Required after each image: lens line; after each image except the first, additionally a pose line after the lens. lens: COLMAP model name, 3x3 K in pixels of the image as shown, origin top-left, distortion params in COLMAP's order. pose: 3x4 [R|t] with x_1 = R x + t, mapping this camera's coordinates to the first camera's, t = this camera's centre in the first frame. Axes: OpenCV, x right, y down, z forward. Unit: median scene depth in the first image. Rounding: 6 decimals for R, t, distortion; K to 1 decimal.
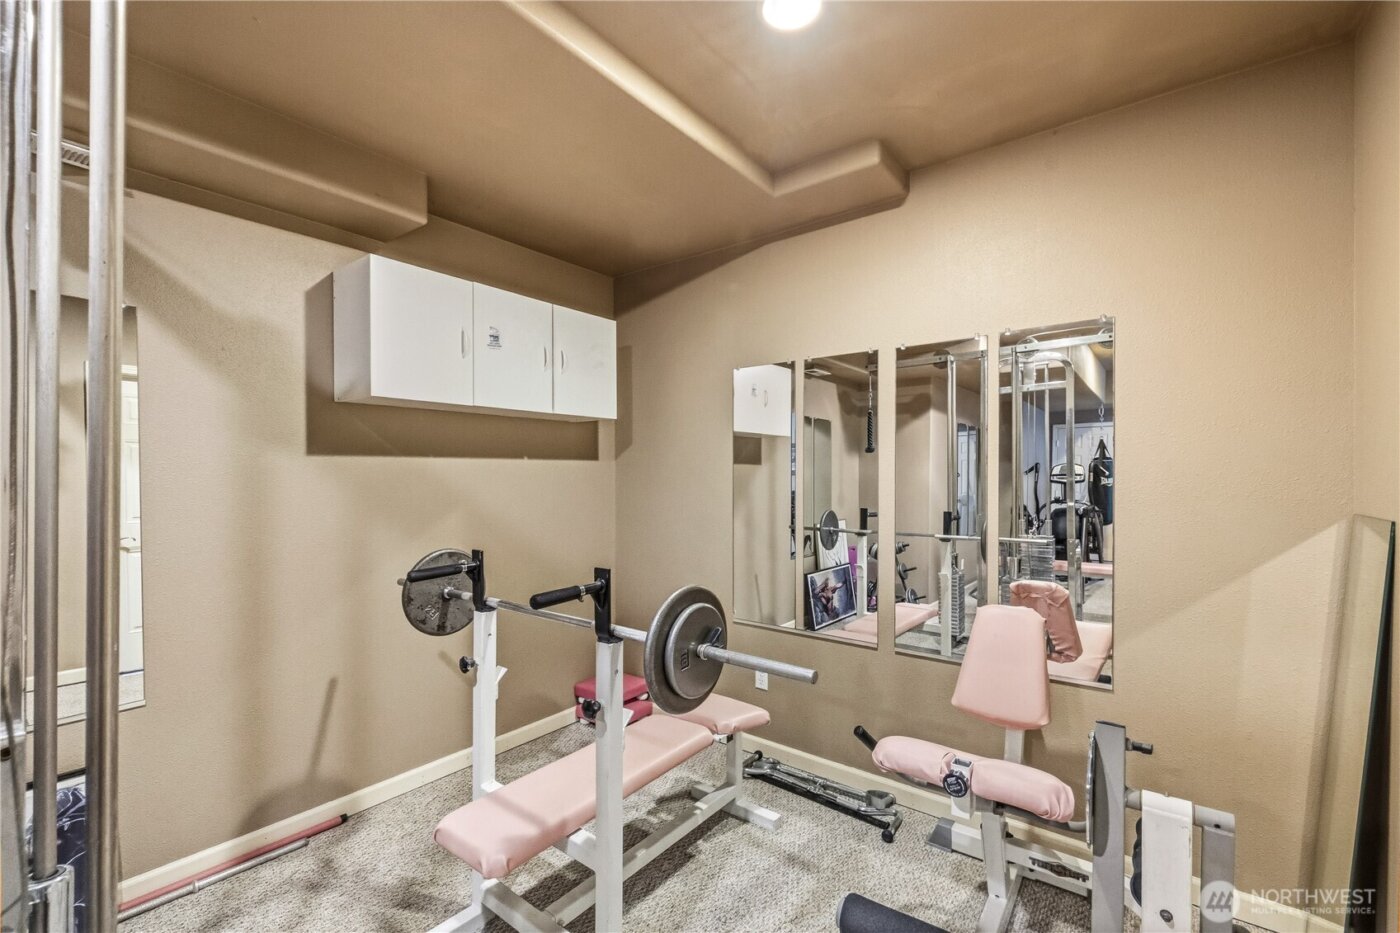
lens RADIAL K [[598.7, 0, 700.0], [0, 598.7, 466.5], [0, 0, 1]] dist [-0.000132, -0.000121]
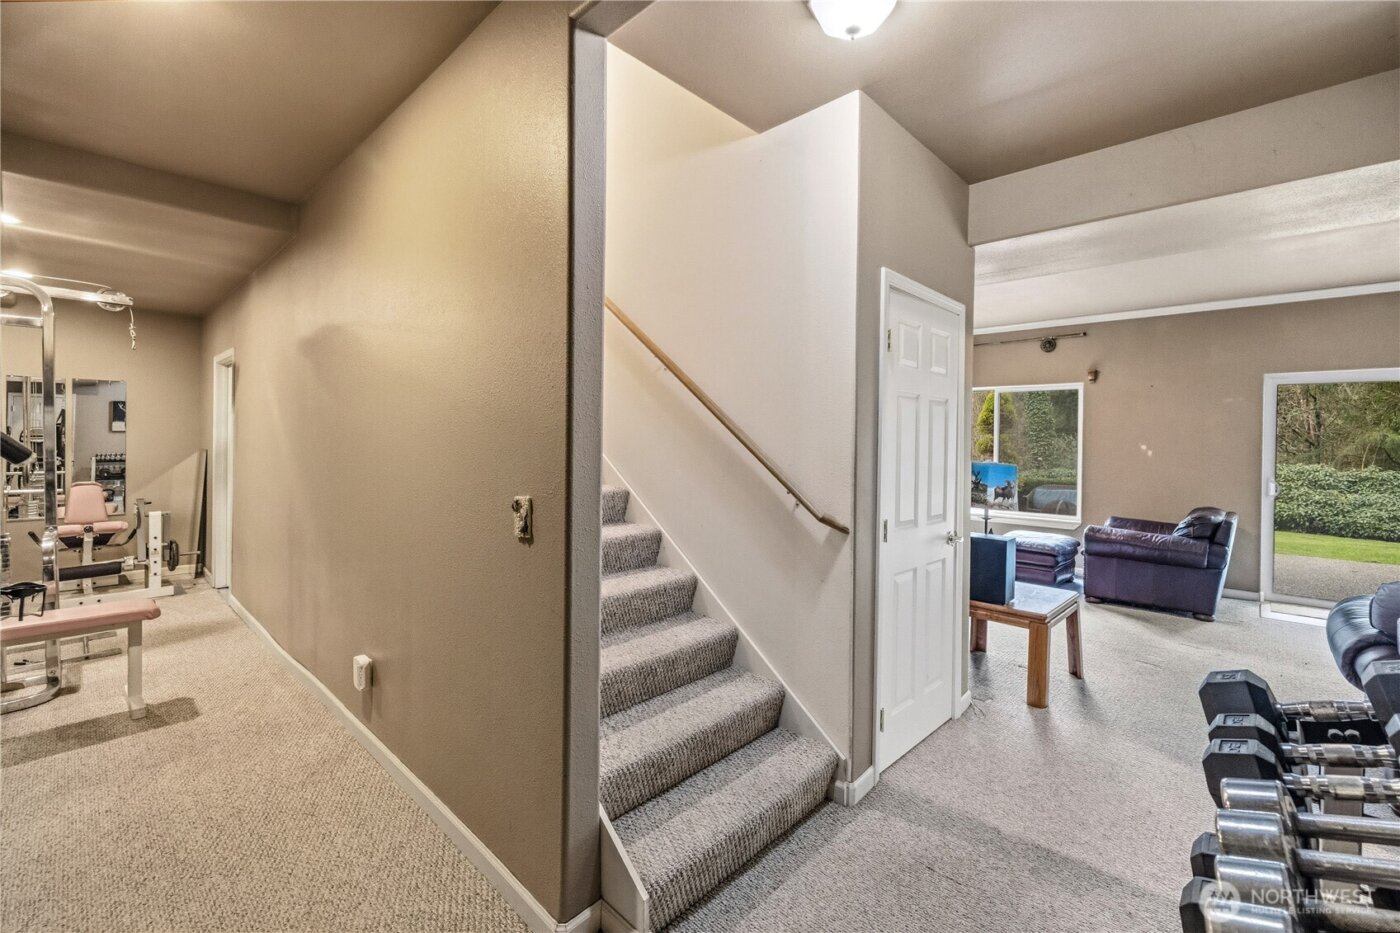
lens RADIAL K [[606.8, 0, 697.1], [0, 606.8, 444.9], [0, 0, 1]] dist [0.001495, 0.000194]
pose [[0.099470, -0.004004, 0.995033, -3.154781], [-0.020693, 0.999767, 0.006091, -0.036405], [-0.994825, -0.021196, 0.099364, -3.279541]]
